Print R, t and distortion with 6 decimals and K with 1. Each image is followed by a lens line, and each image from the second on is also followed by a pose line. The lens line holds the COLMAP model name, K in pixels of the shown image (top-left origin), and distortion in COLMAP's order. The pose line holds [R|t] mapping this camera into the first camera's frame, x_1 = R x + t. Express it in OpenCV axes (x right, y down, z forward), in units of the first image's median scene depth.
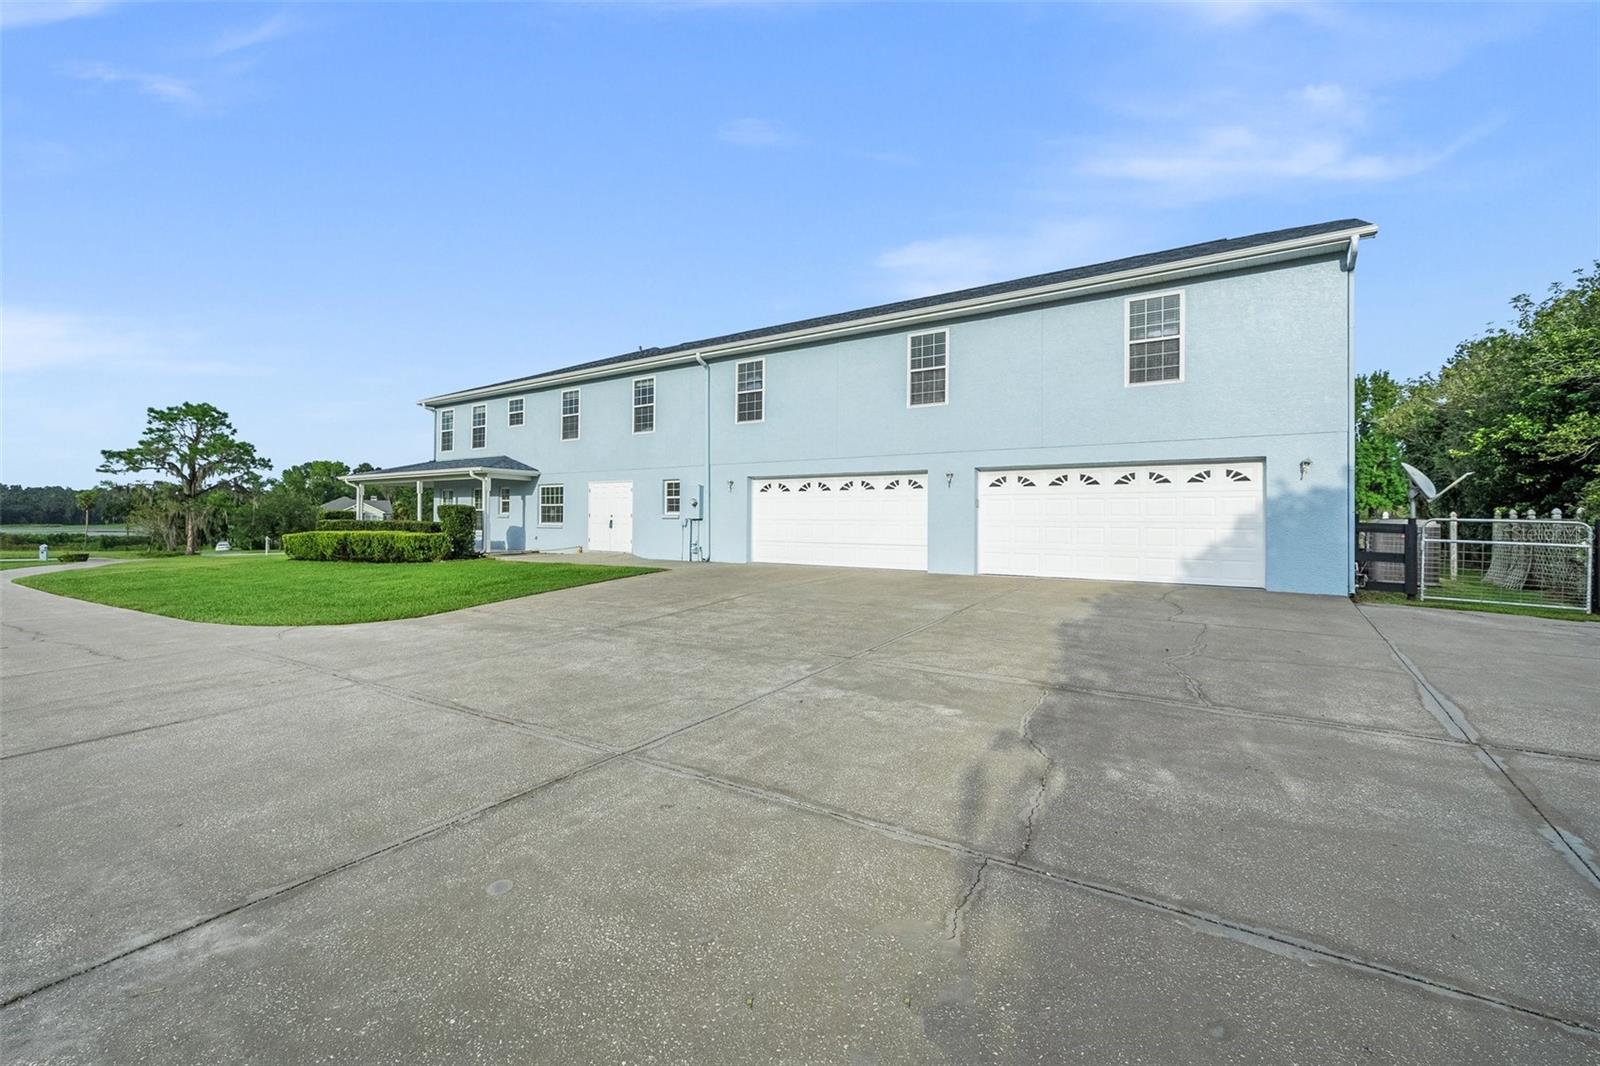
lens RADIAL K [[660.4, 0, 800.0], [0, 660.4, 533.0], [0, 0, 1]] dist [-0.001495, -0.000269]
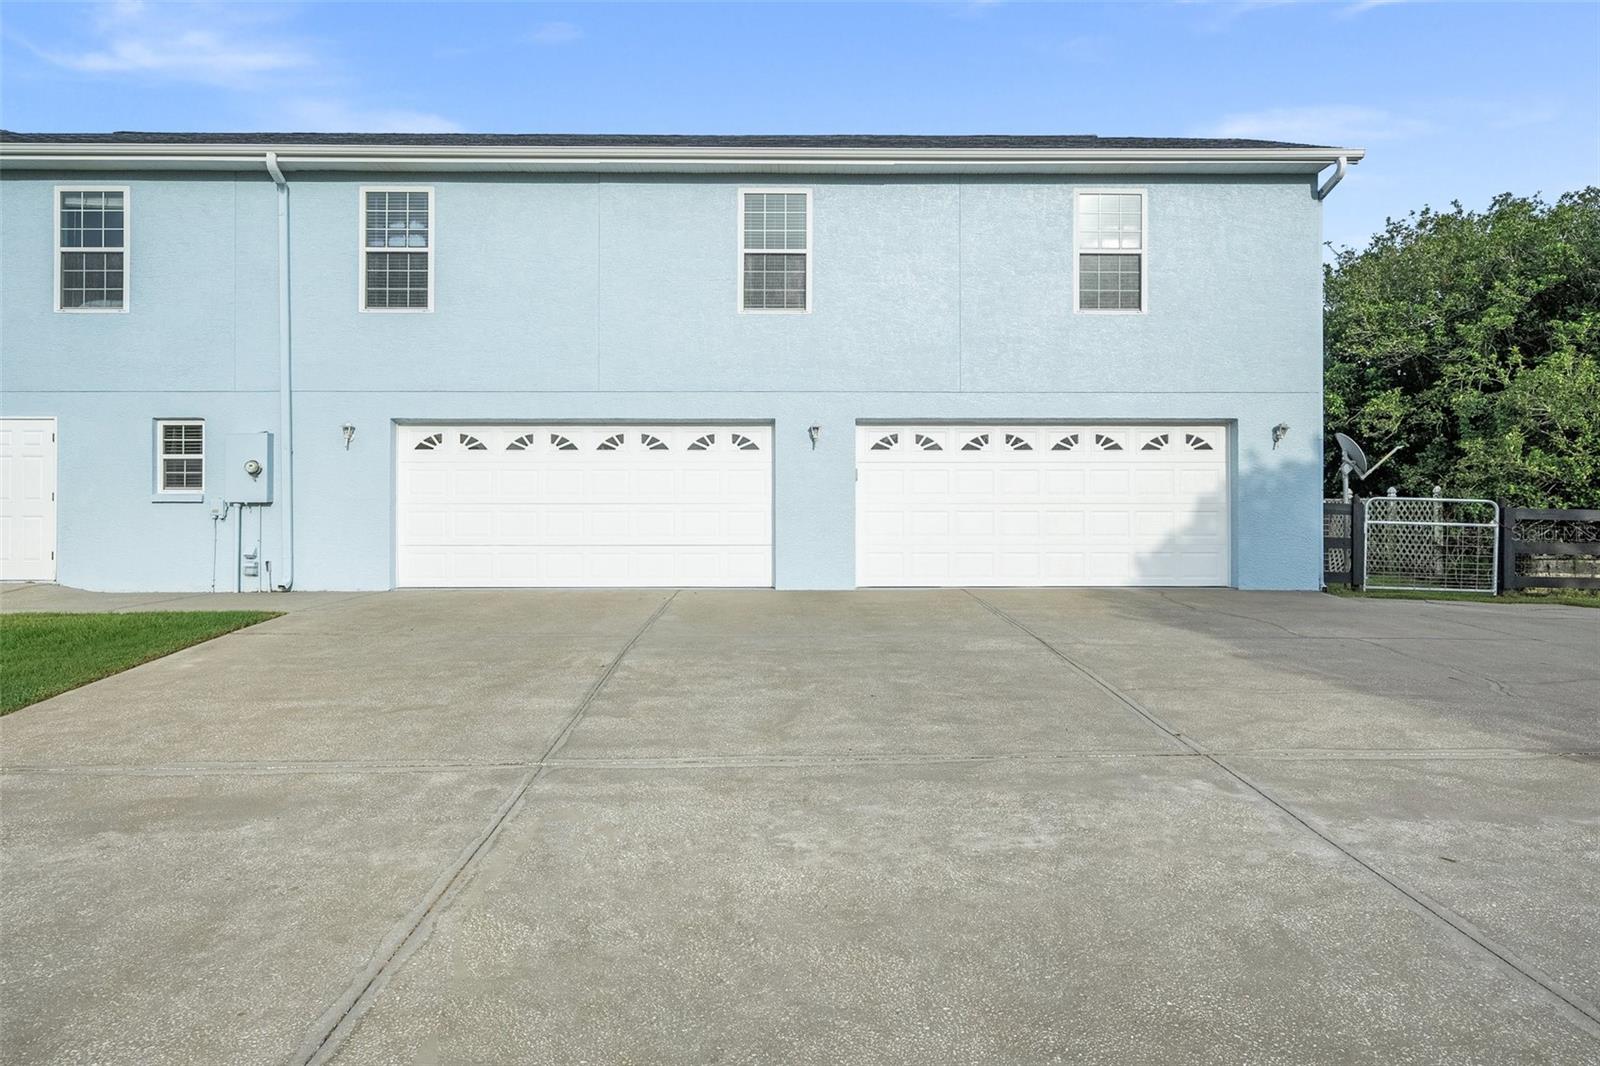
lens RADIAL K [[1026.7, 0, 800.0], [0, 1026.7, 533.0], [0, 0, 1]] dist [0.002270, 0.001301]
pose [[0.827448, -0.022605, 0.561087, -0.307874], [0.016634, 0.999738, 0.015746, -0.005938], [-0.561296, -0.003696, 0.827607, 0.203848]]
